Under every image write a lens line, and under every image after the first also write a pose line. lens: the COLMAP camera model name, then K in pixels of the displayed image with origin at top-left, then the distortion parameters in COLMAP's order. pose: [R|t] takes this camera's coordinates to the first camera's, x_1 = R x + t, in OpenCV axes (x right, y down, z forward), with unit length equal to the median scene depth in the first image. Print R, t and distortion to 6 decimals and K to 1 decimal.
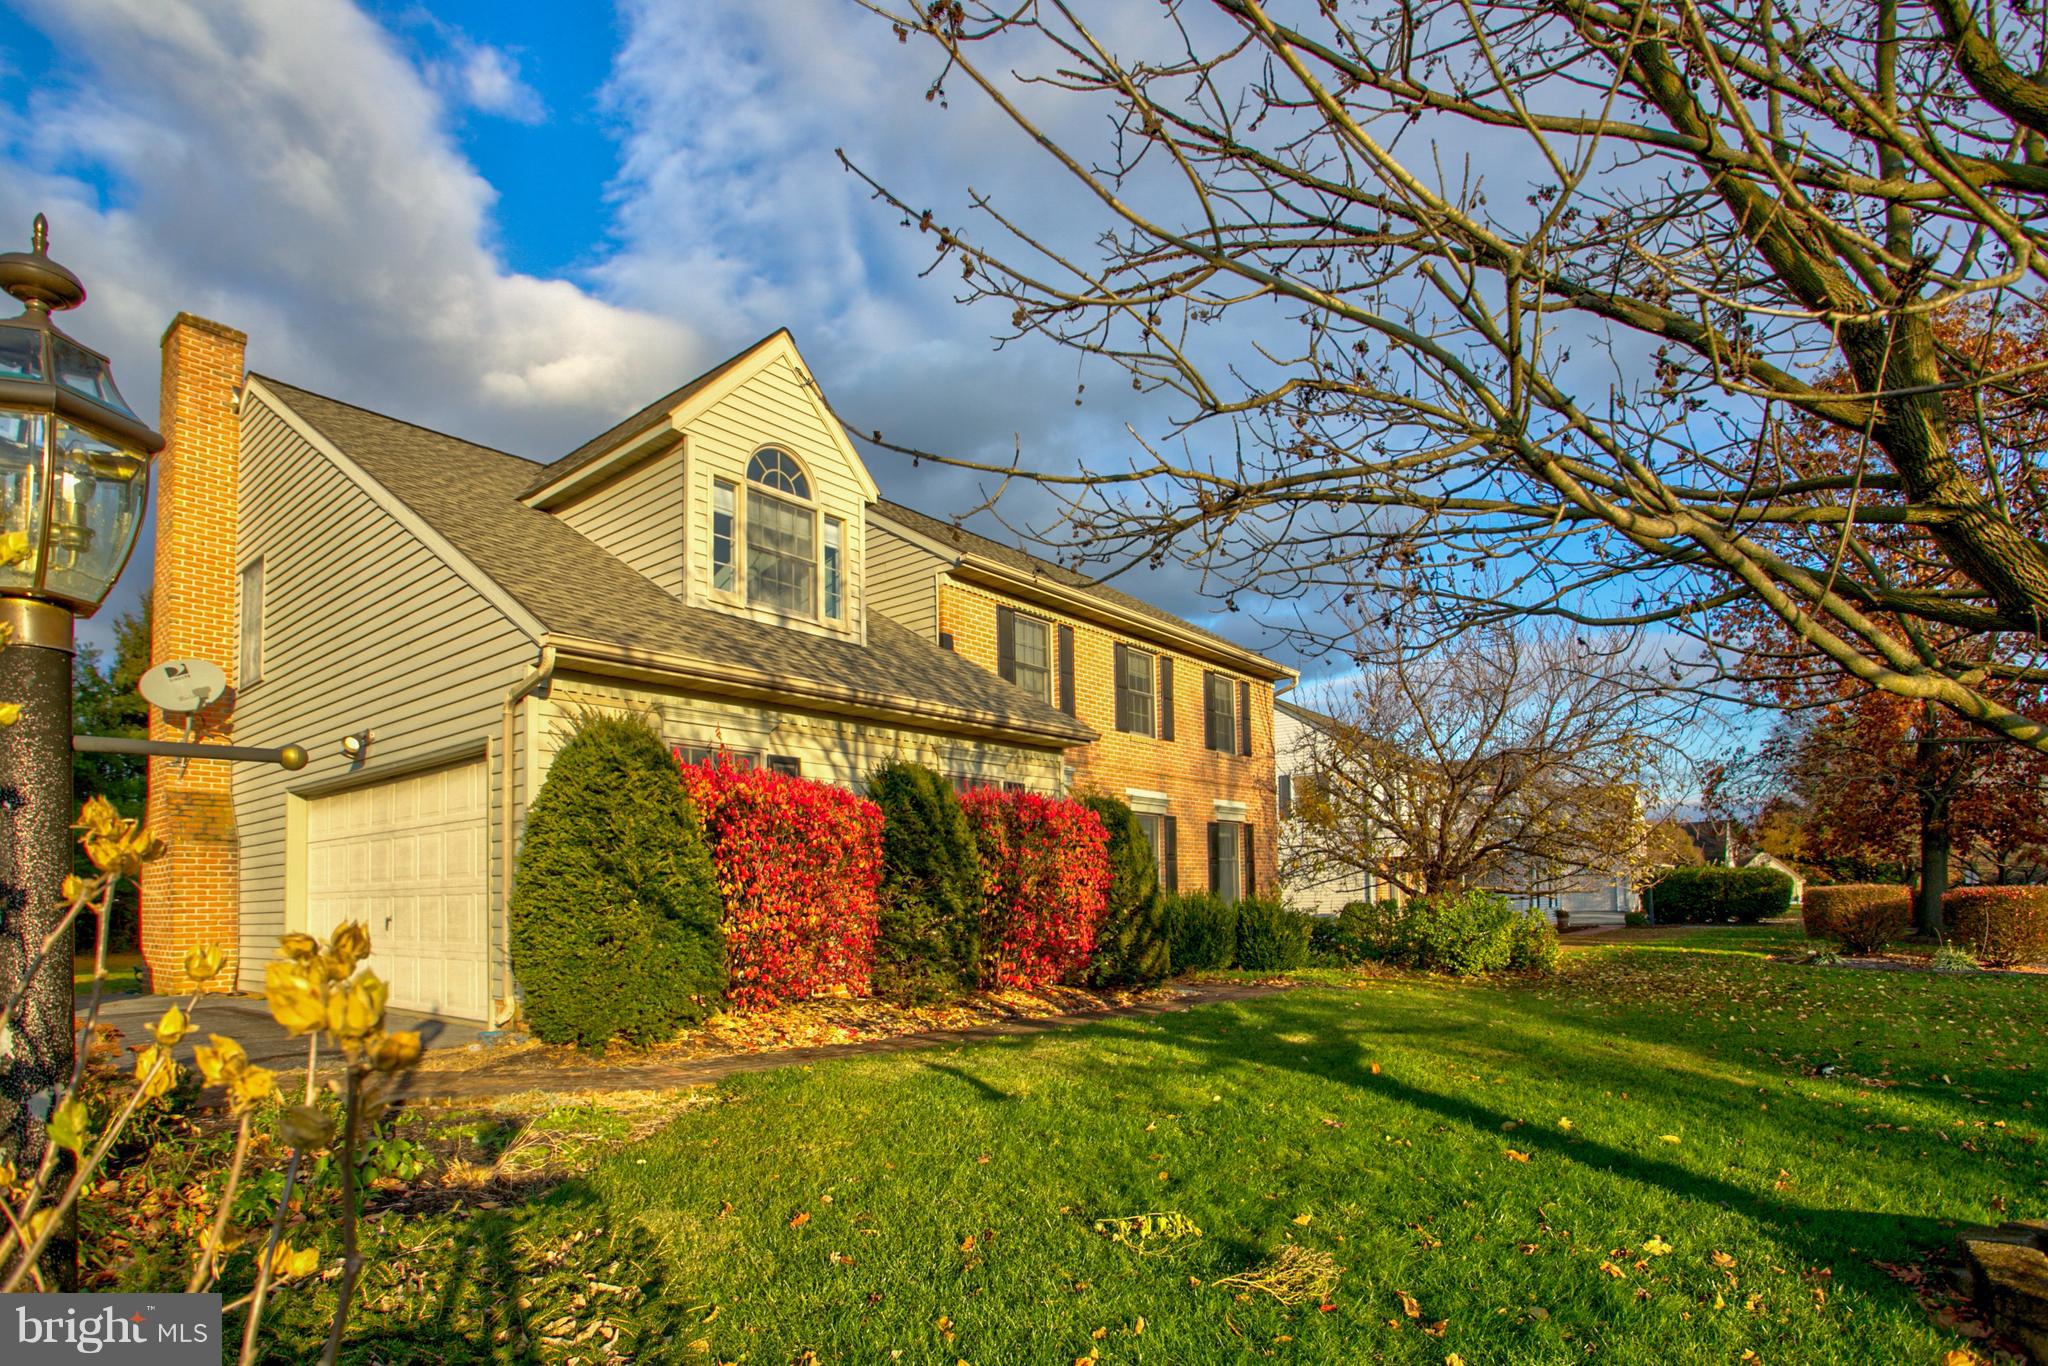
lens RADIAL K [[1002.6, 0, 1015.3], [0, 1002.6, 716.9], [0, 0, 1]] dist [-0.054563, 0.029056]
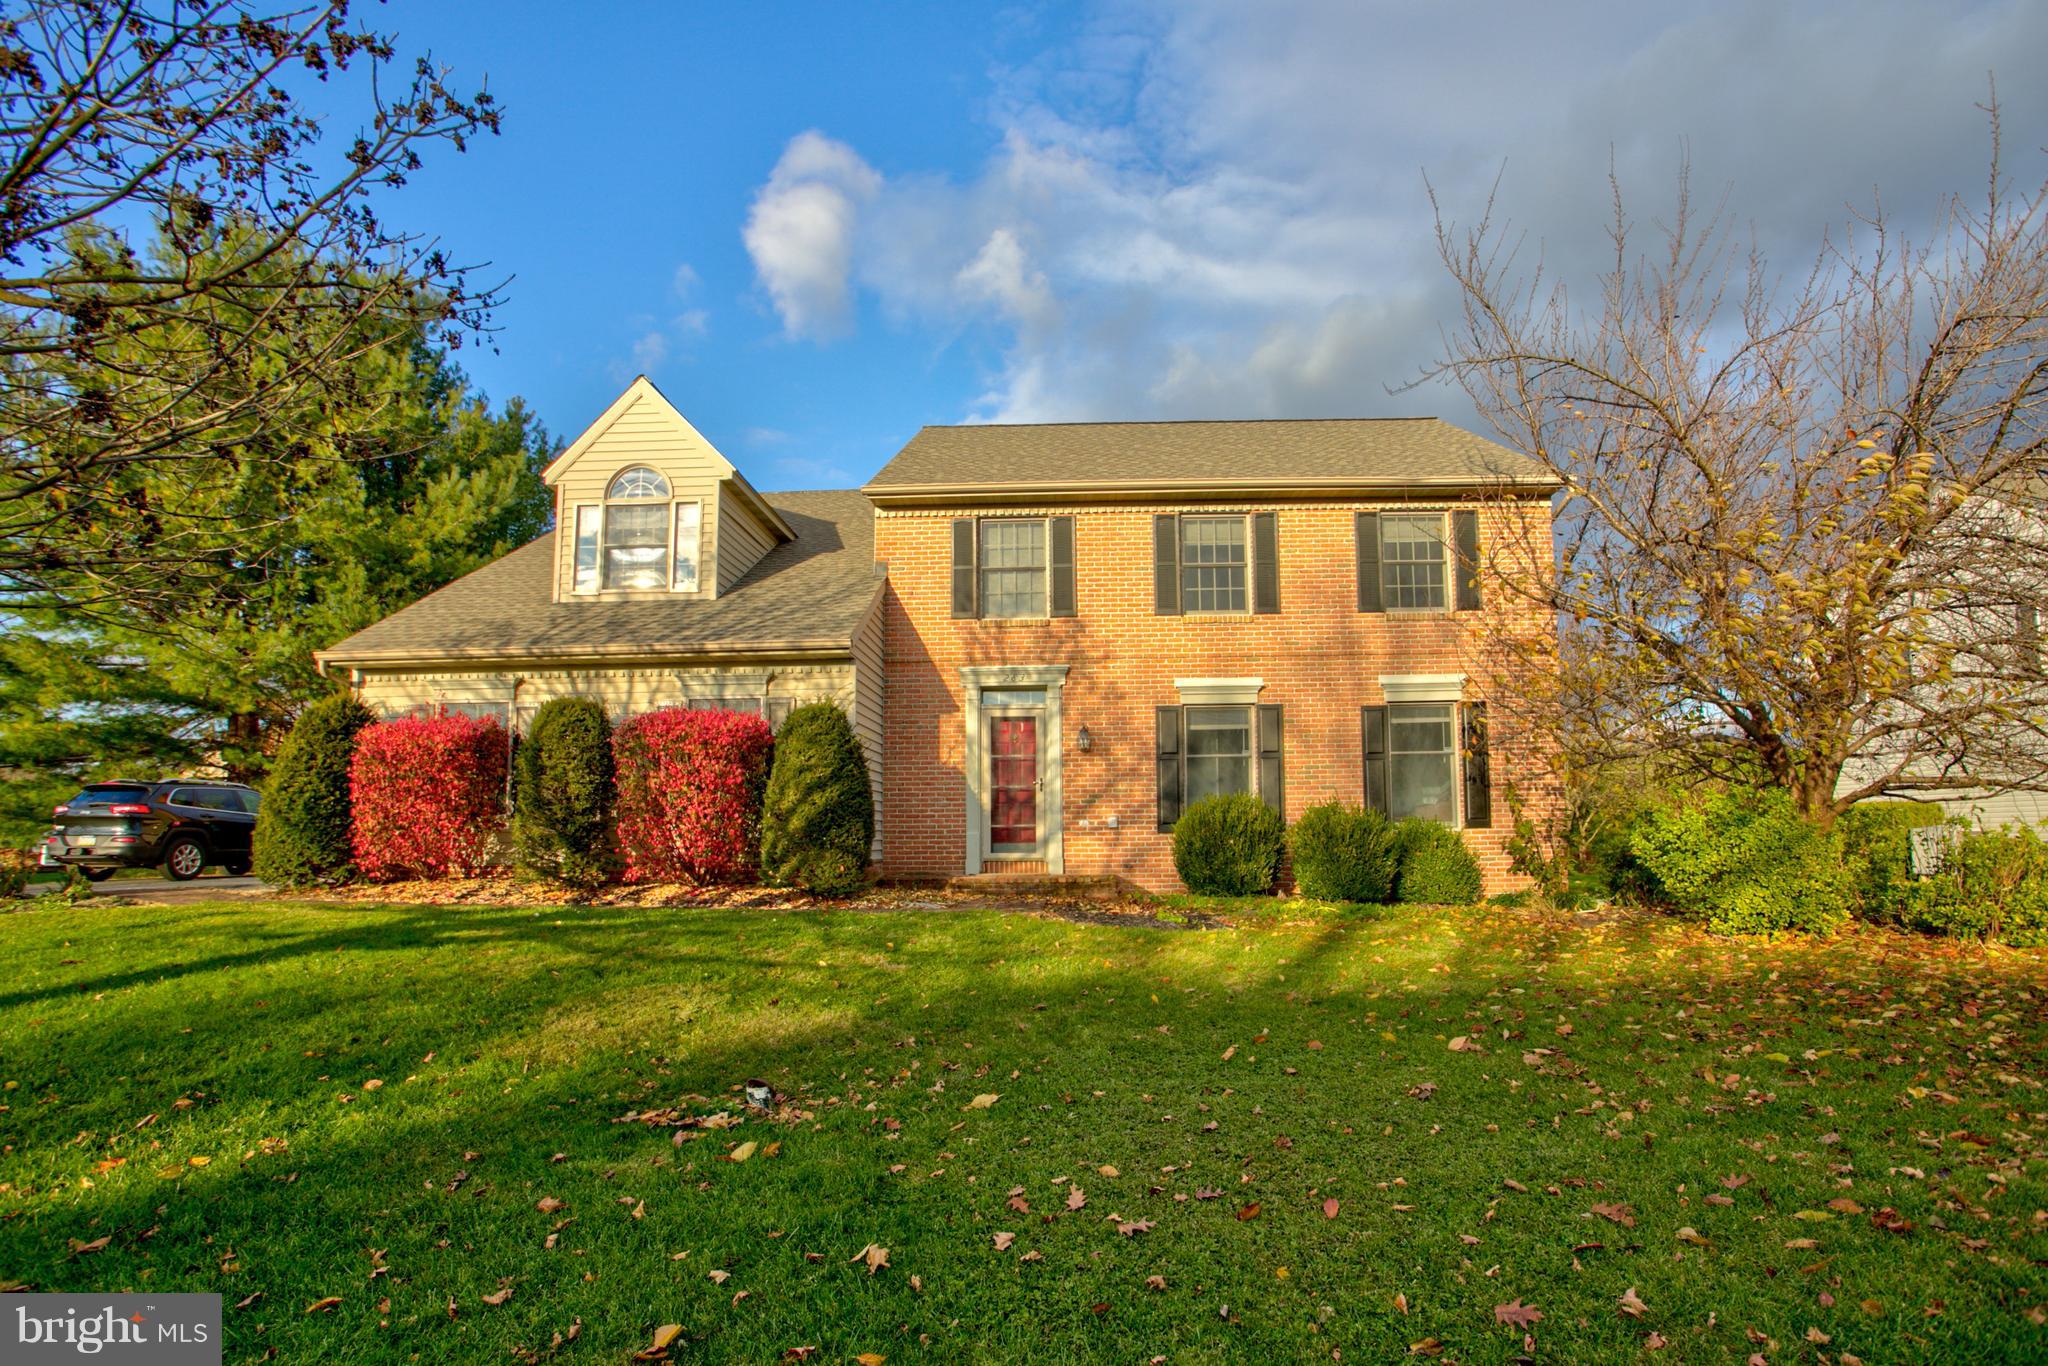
lens RADIAL K [[1002.6, 0, 1015.3], [0, 1002.6, 716.9], [0, 0, 1]] dist [-0.054563, 0.029056]
pose [[0.618737, -0.073618, -0.782141, 1.010256], [0.132651, 0.991094, 0.011652, 0.106943], [0.774317, -0.110962, 0.622993, 0.478916]]
